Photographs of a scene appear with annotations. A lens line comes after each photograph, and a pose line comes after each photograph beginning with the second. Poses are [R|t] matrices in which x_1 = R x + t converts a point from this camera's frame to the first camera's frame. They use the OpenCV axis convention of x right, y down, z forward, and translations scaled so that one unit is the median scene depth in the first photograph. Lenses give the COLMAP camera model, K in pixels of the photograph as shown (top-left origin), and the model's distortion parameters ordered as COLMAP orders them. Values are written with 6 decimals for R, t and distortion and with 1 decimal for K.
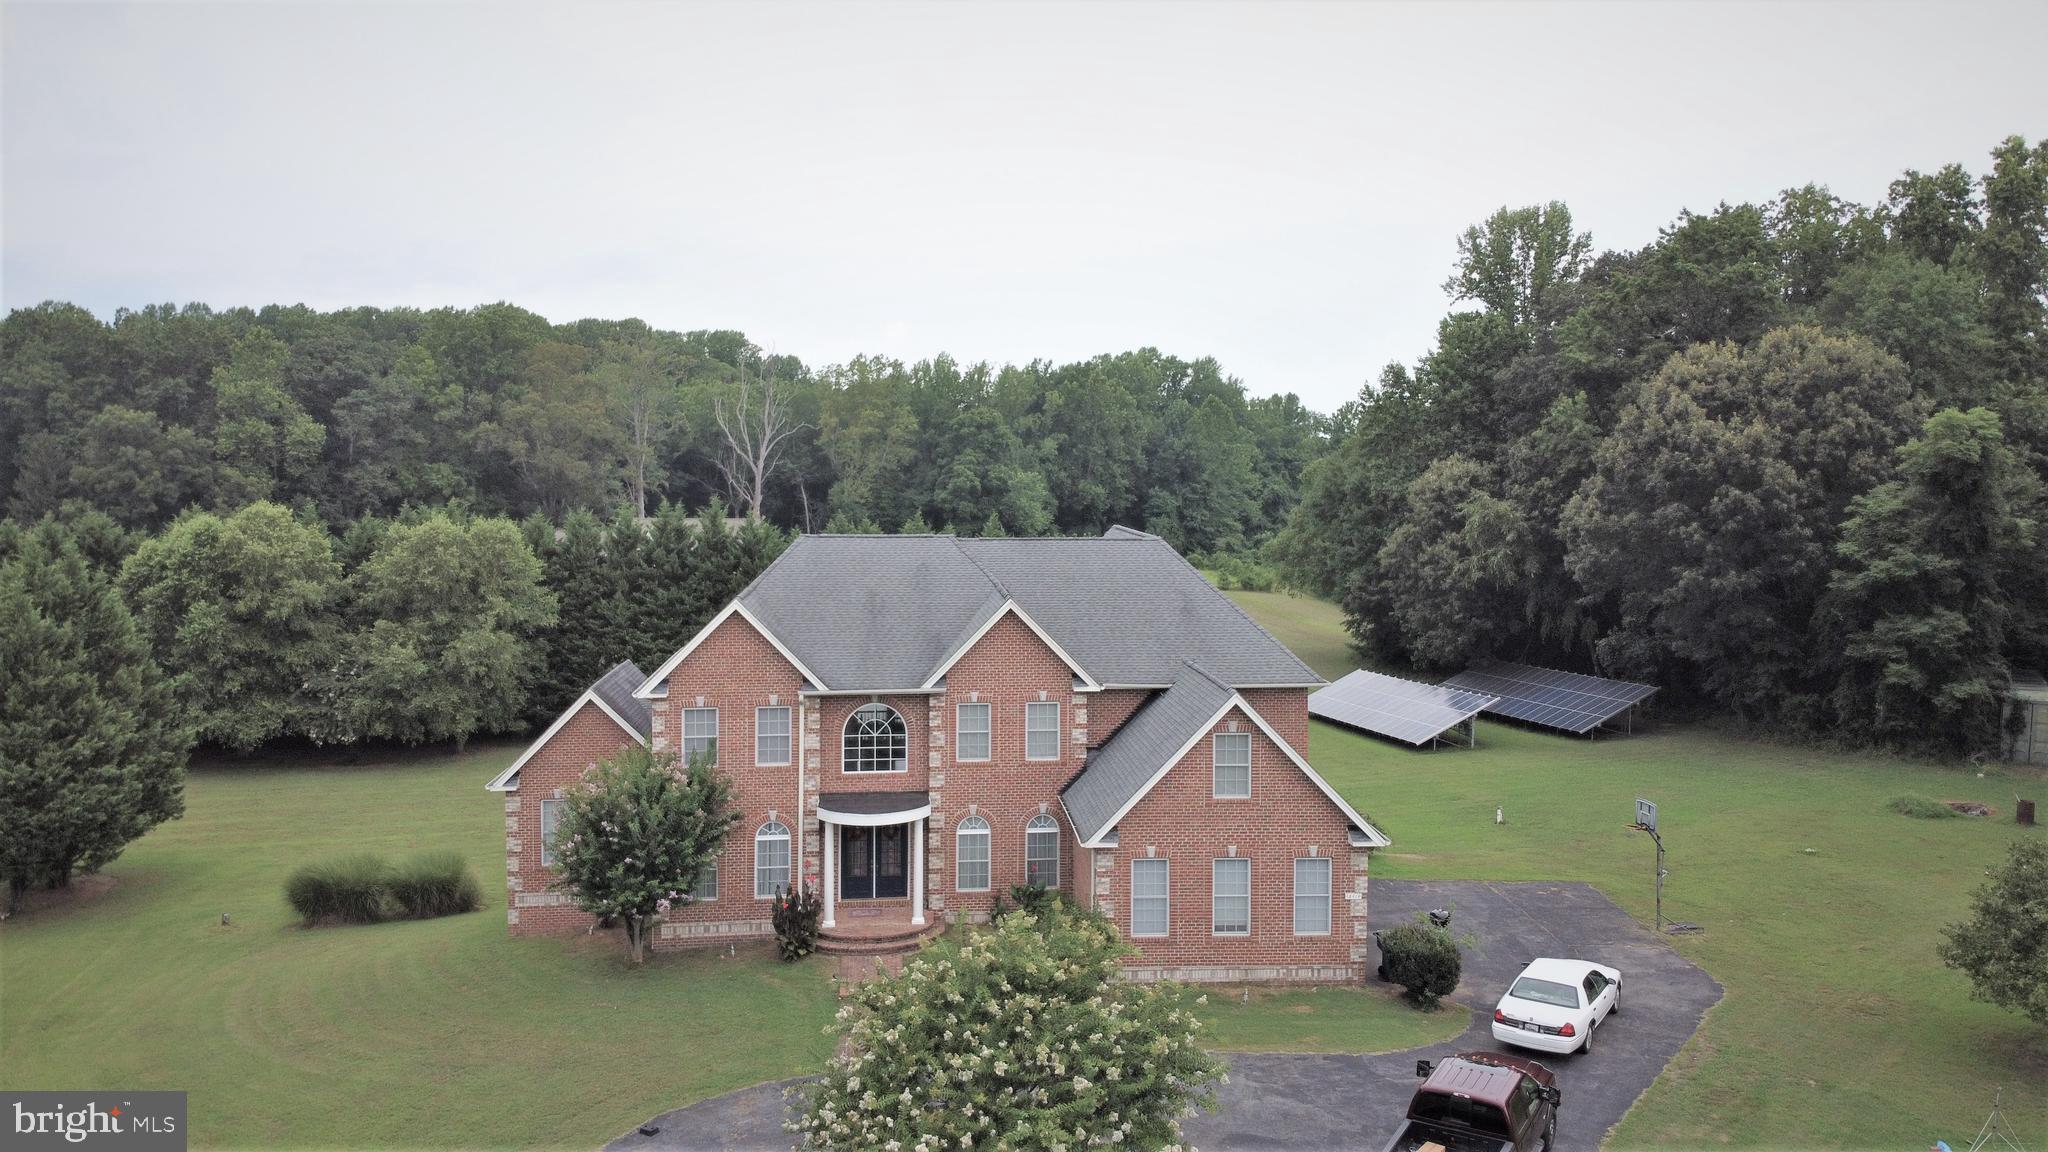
lens RADIAL K [[1514.1, 0, 1030.2], [0, 1514.1, 559.4], [0, 0, 1]] dist [0.122778, -0.247115]
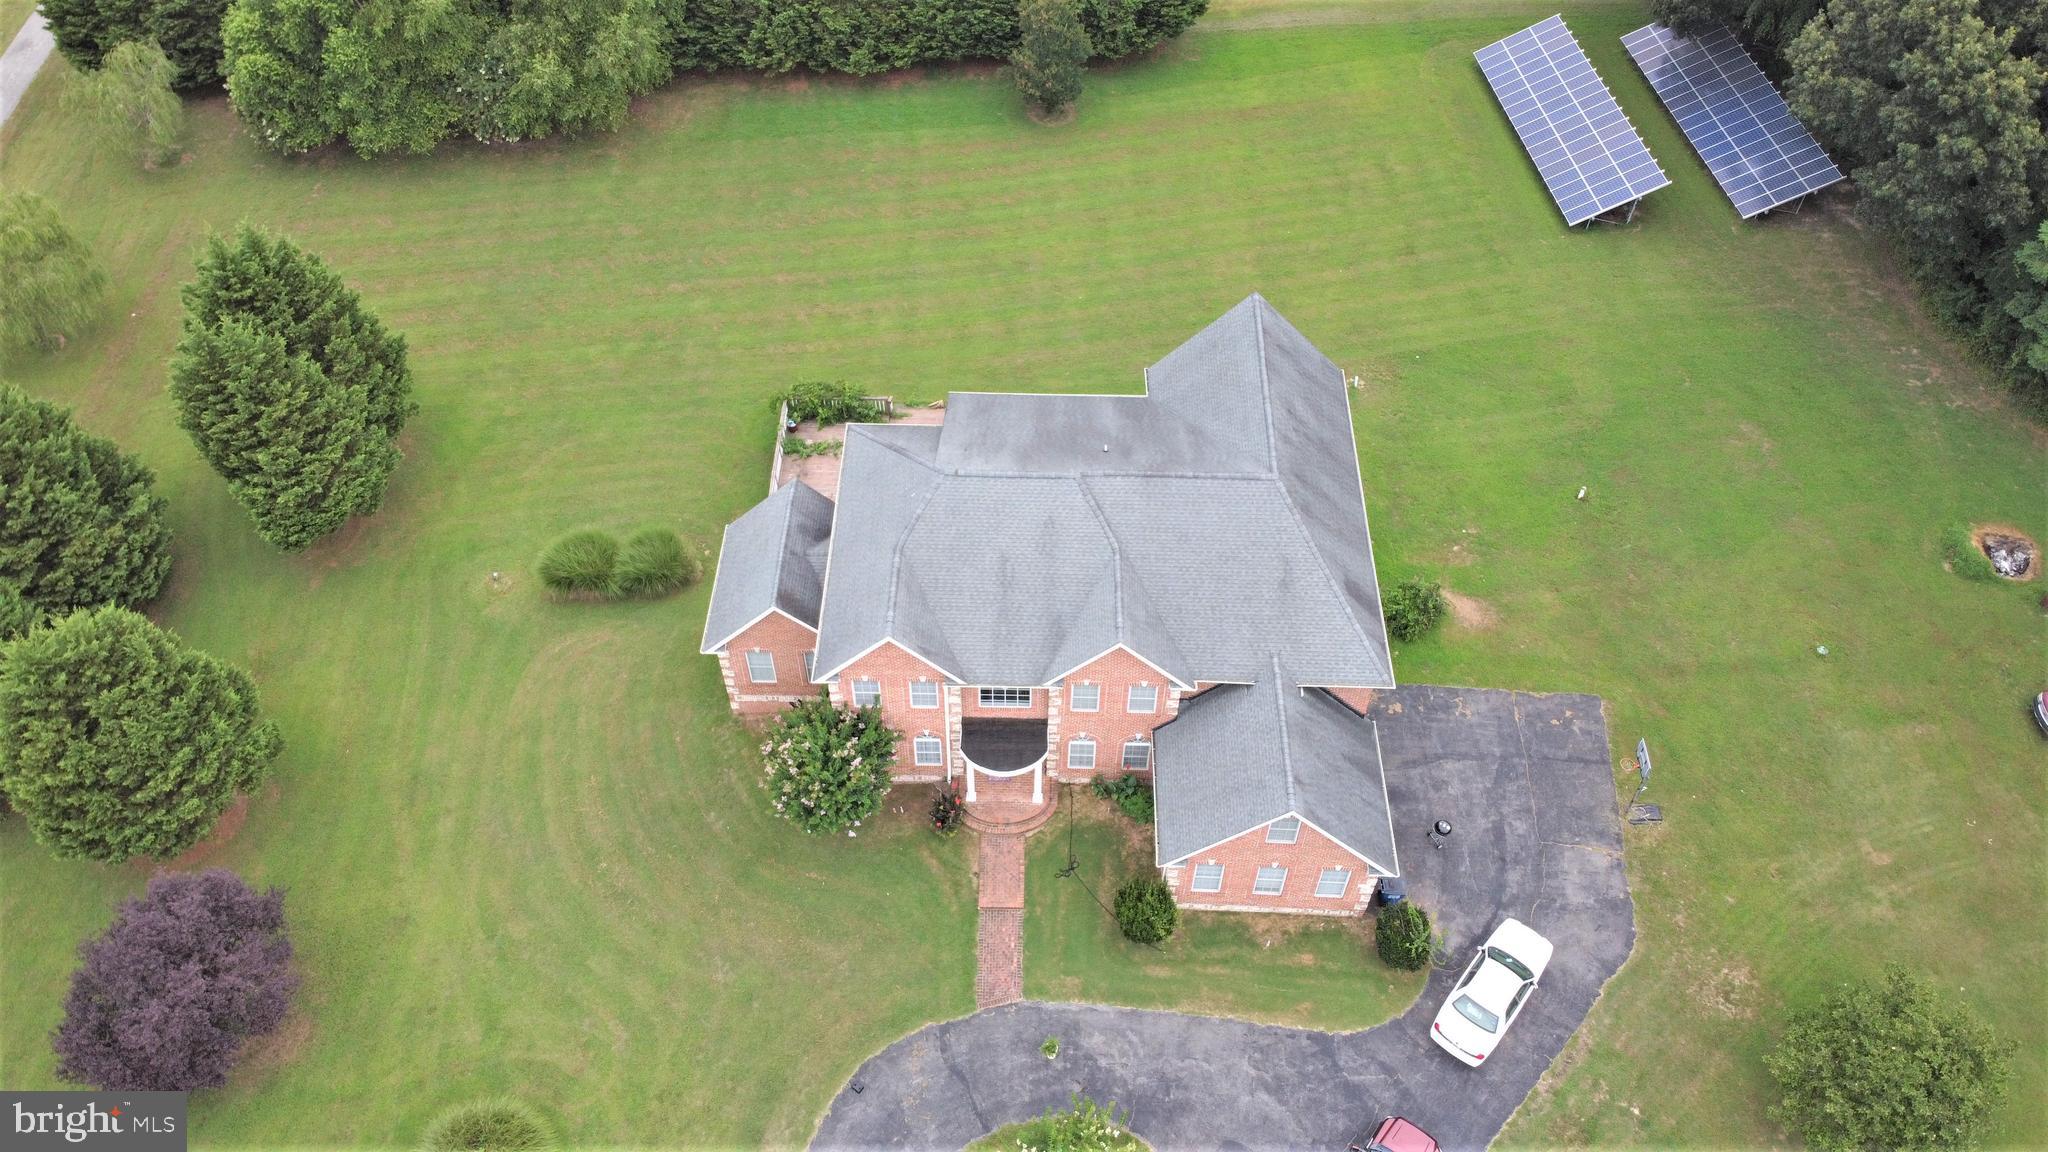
lens RADIAL K [[1514.1, 0, 1018.2], [0, 1514.1, 569.7], [0, 0, 1]] dist [0.122778, -0.247115]
pose [[0.993559, 0.087561, -0.071923, -0.007577], [-0.007986, 0.687258, 0.726369, -0.500439], [0.113031, -0.721116, 0.683531, 0.141691]]
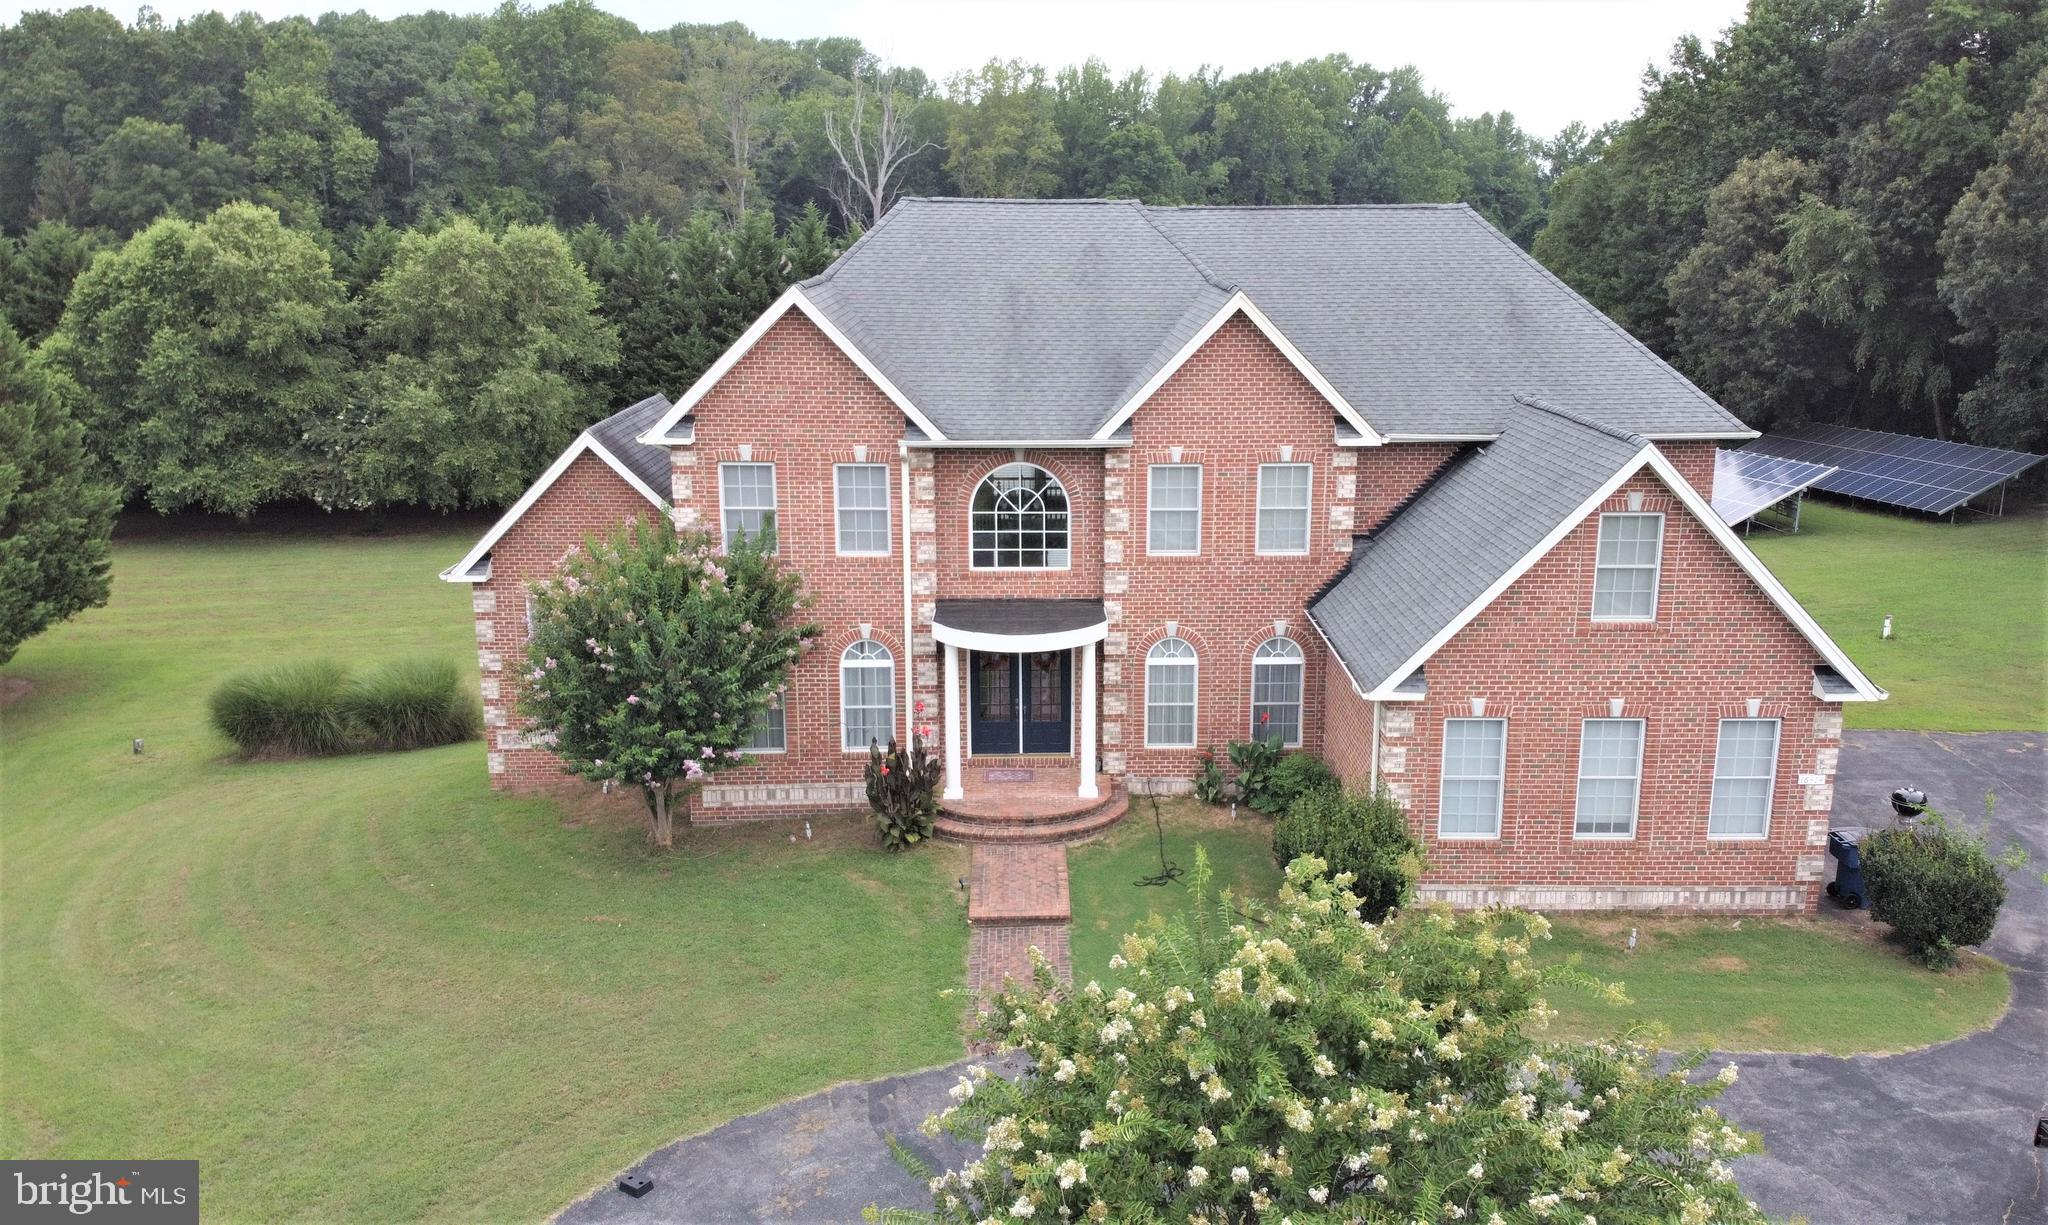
lens RADIAL K [[1630.5, 0, 1095.3], [0, 1630.5, 587.3], [0, 0, 1]] dist [0.084387, -0.184082]
pose [[0.998636, 0.013750, -0.050373, -0.021527], [-0.005444, 0.986865, 0.161454, 0.022267], [0.051931, -0.160959, 0.985594, 0.191911]]
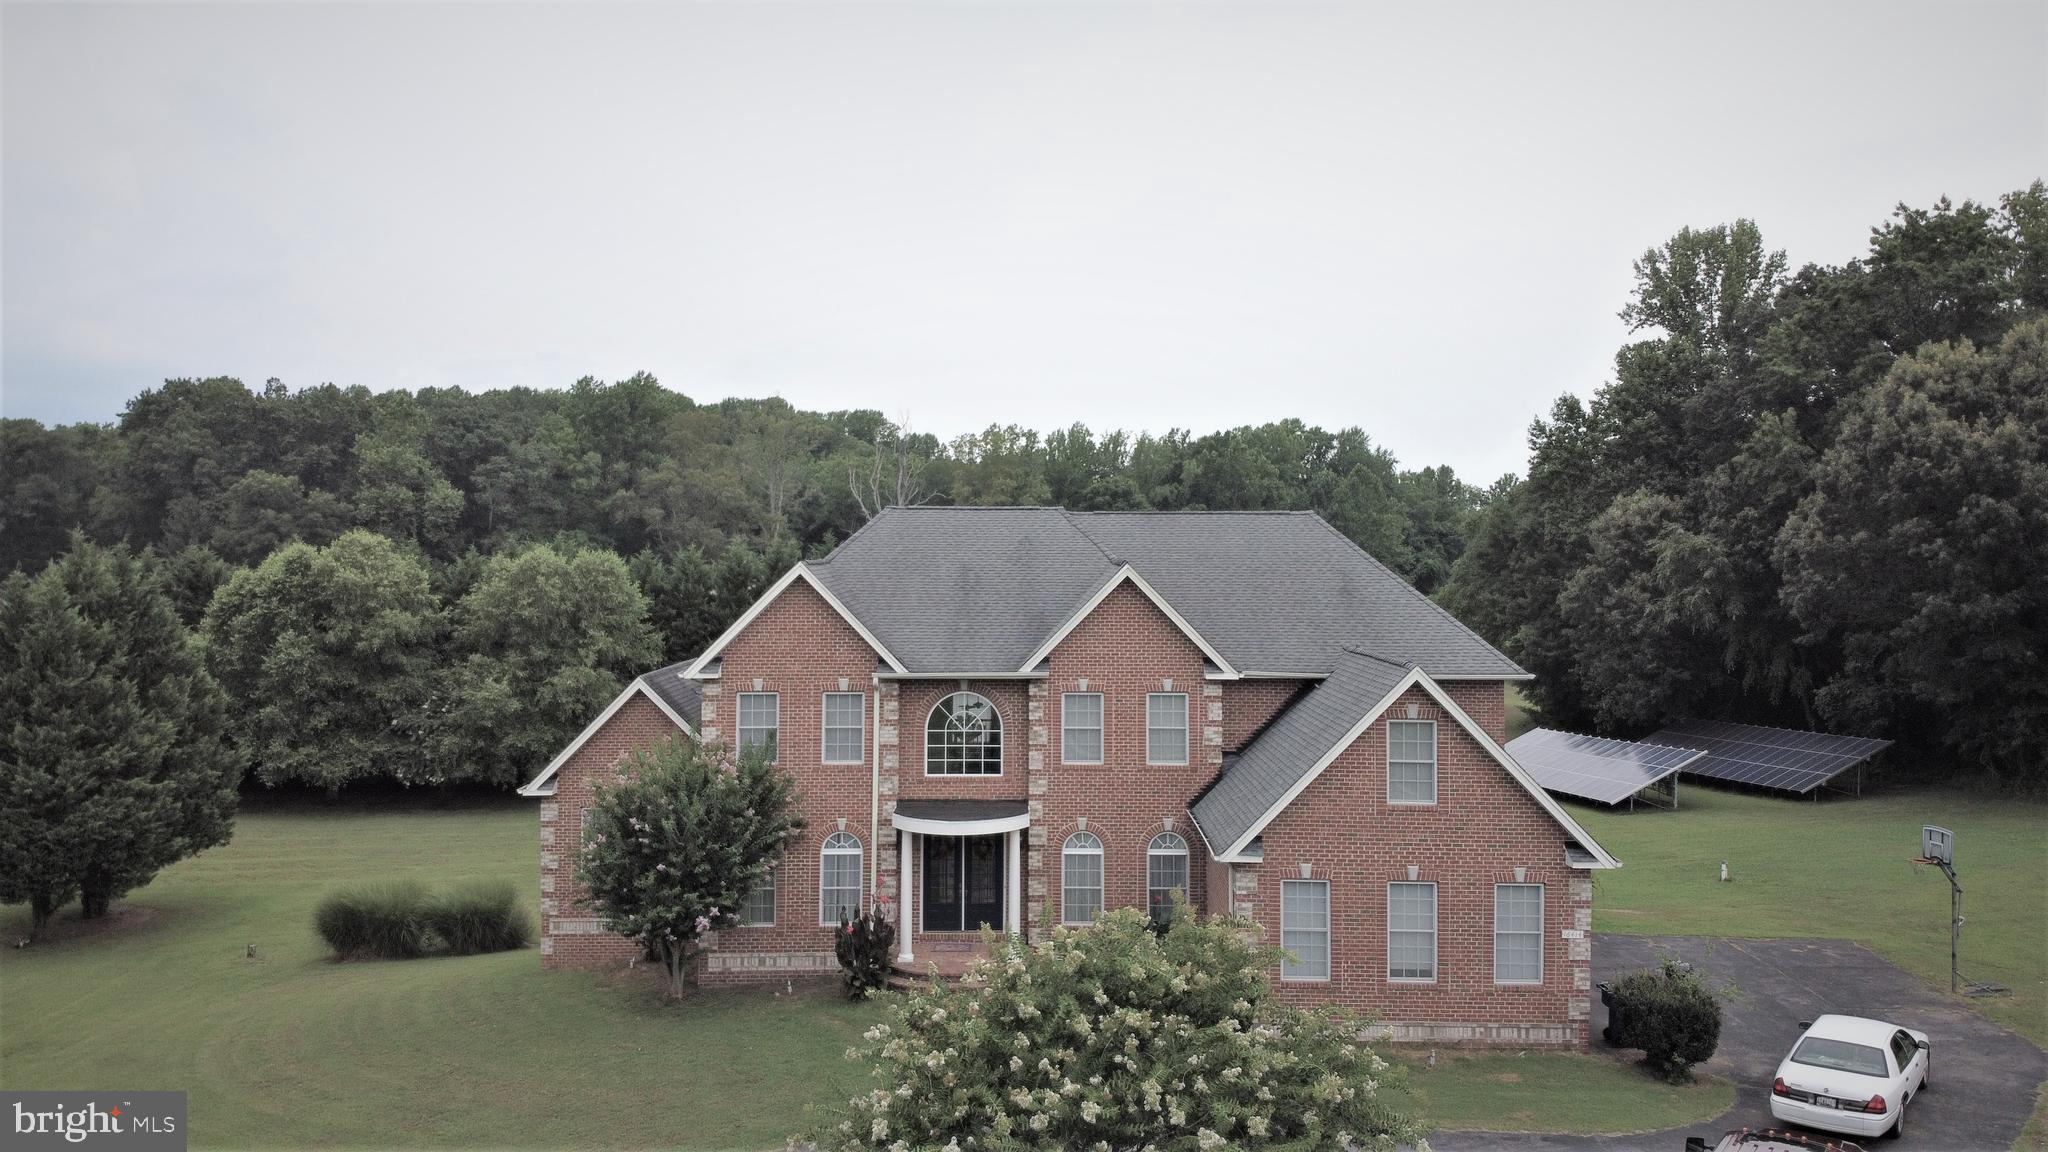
lens RADIAL K [[1514.1, 0, 1026.7], [0, 1514.1, 554.6], [0, 0, 1]] dist [0.122778, -0.247115]
pose [[0.995555, -0.000327, -0.094186, 0.005738], [-0.005839, 0.997856, -0.065185, 0.044037], [0.094005, 0.065445, 0.993418, 0.103412]]
